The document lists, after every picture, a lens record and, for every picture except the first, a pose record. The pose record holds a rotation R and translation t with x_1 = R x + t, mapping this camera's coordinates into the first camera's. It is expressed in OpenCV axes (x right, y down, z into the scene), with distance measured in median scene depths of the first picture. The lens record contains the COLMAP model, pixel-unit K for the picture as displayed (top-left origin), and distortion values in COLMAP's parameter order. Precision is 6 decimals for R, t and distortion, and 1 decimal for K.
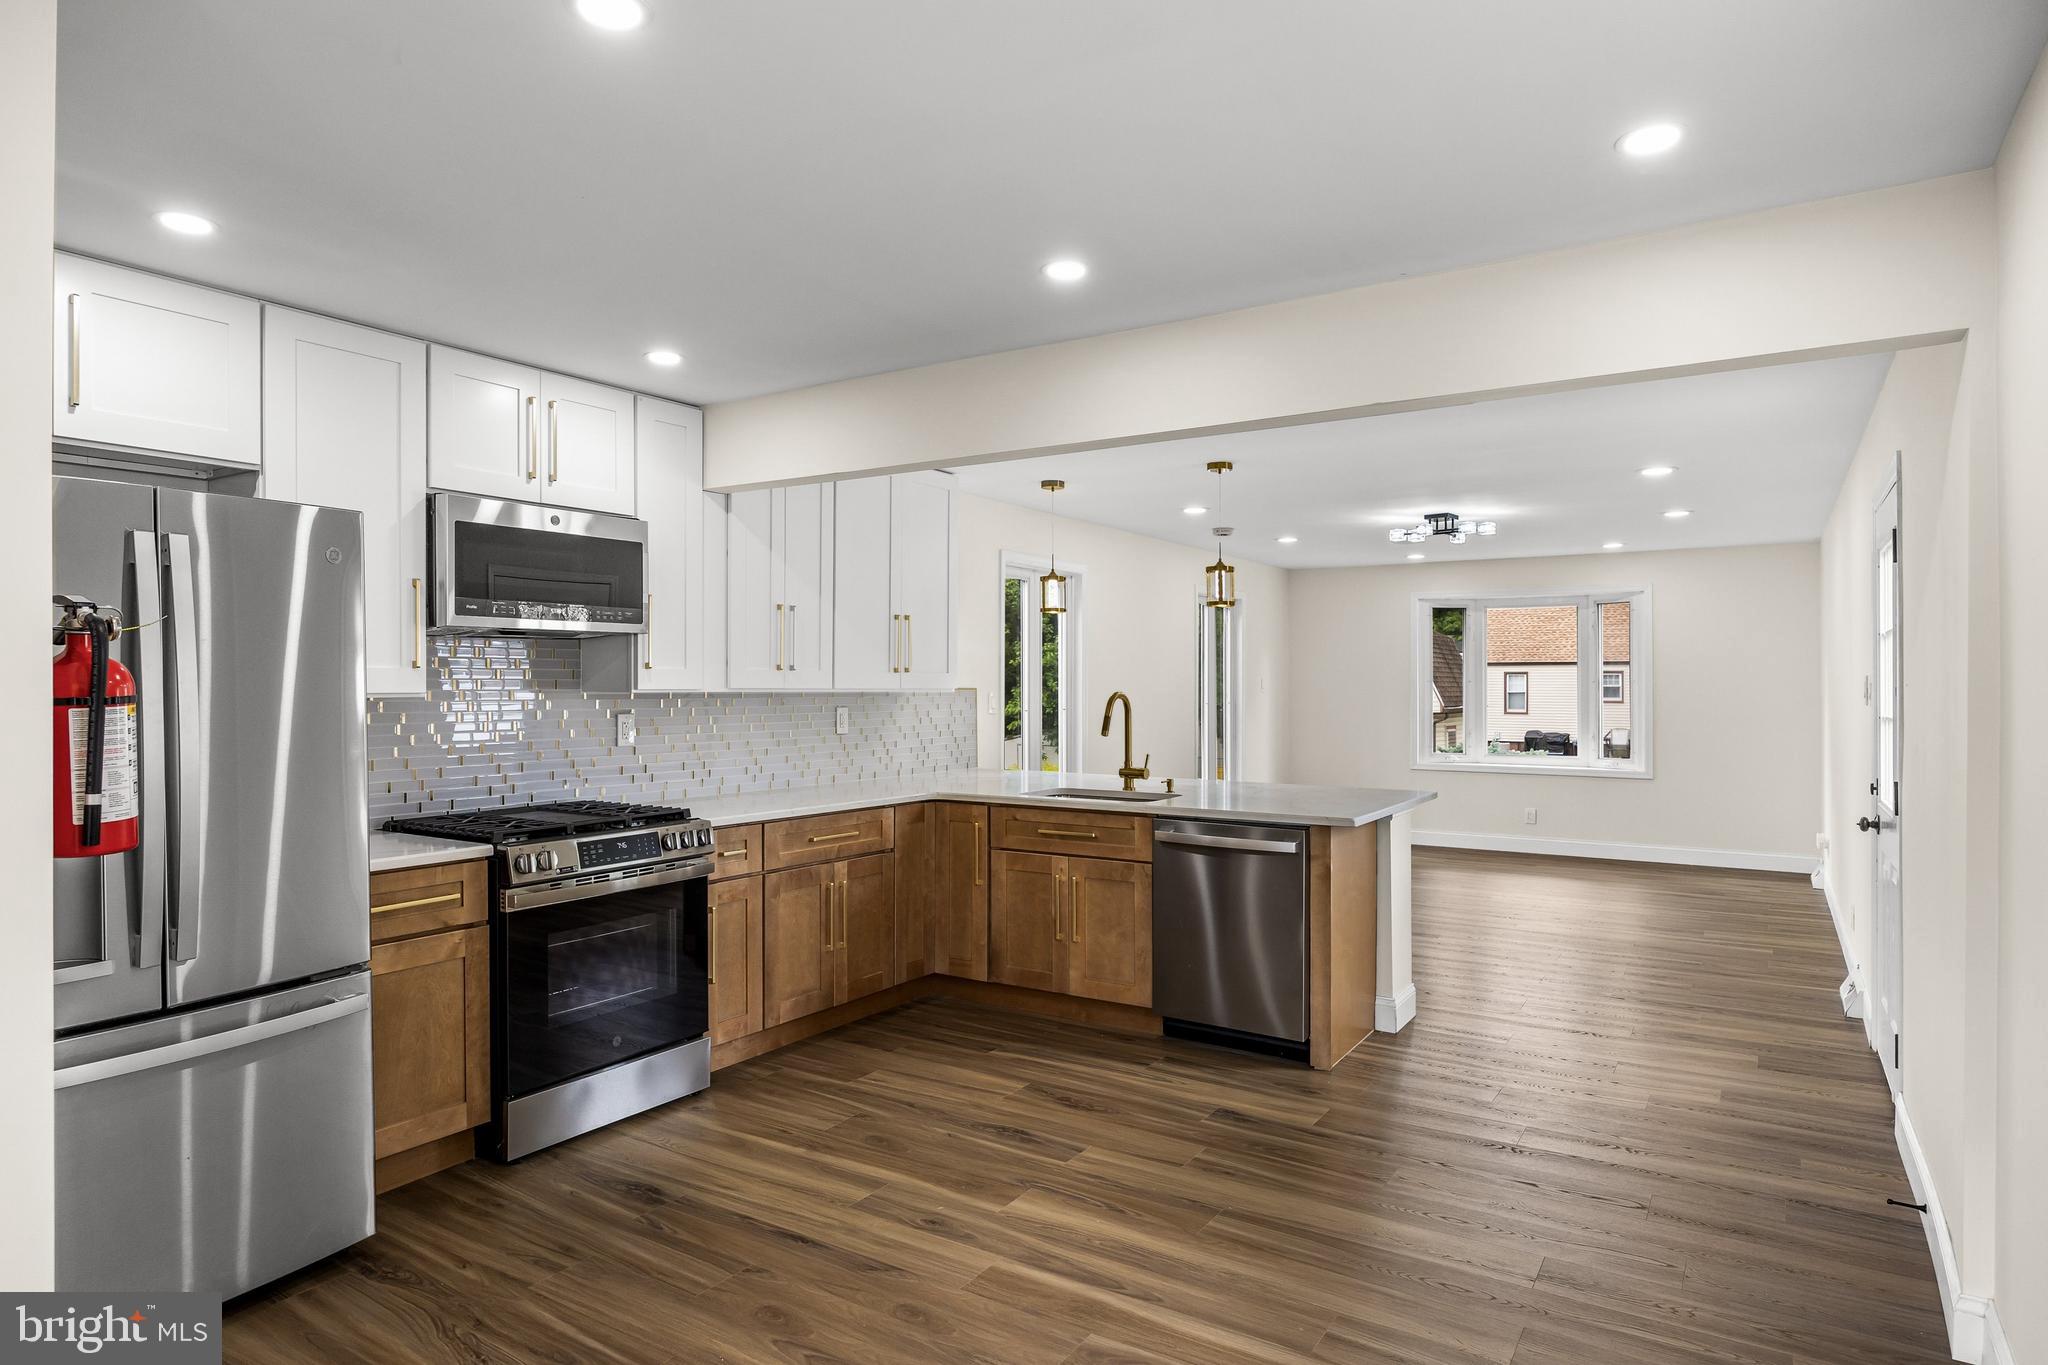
lens RADIAL K [[1236.3, 0, 1016.0], [0, 1236.3, 680.4], [0, 0, 1]] dist [-0.005519, 0.001057]
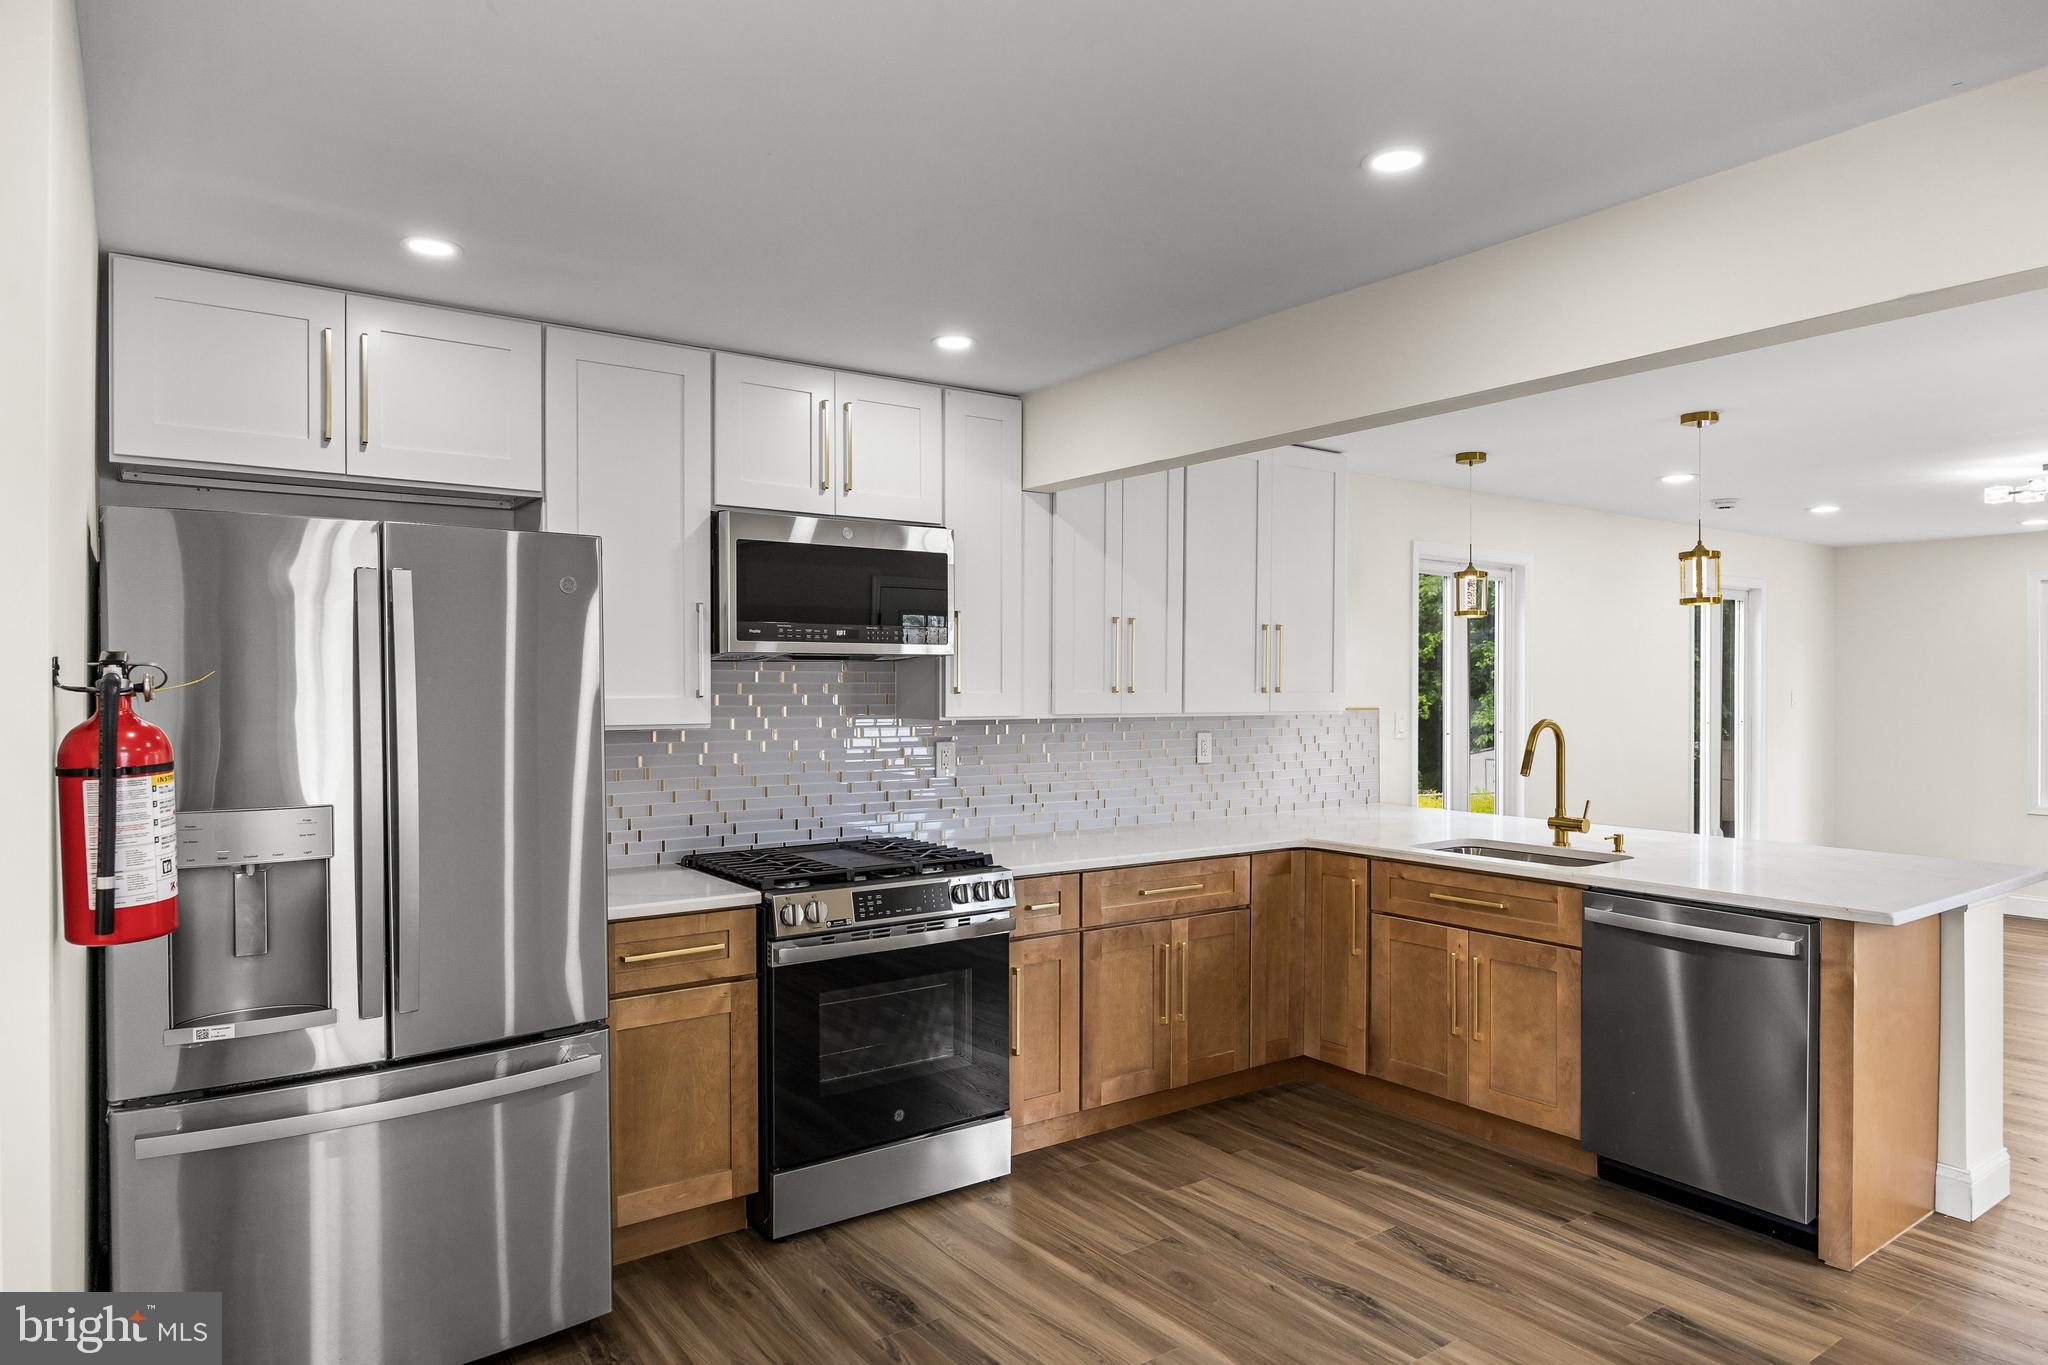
lens RADIAL K [[1236.3, 0, 1031.5], [0, 1236.3, 688.2], [0, 0, 1]] dist [-0.005519, 0.001057]
pose [[0.925745, 0.001048, -0.378147, 0.092554], [0.003060, 0.999943, 0.010262, -0.022788], [0.378137, -0.010657, 0.925688, 0.192524]]
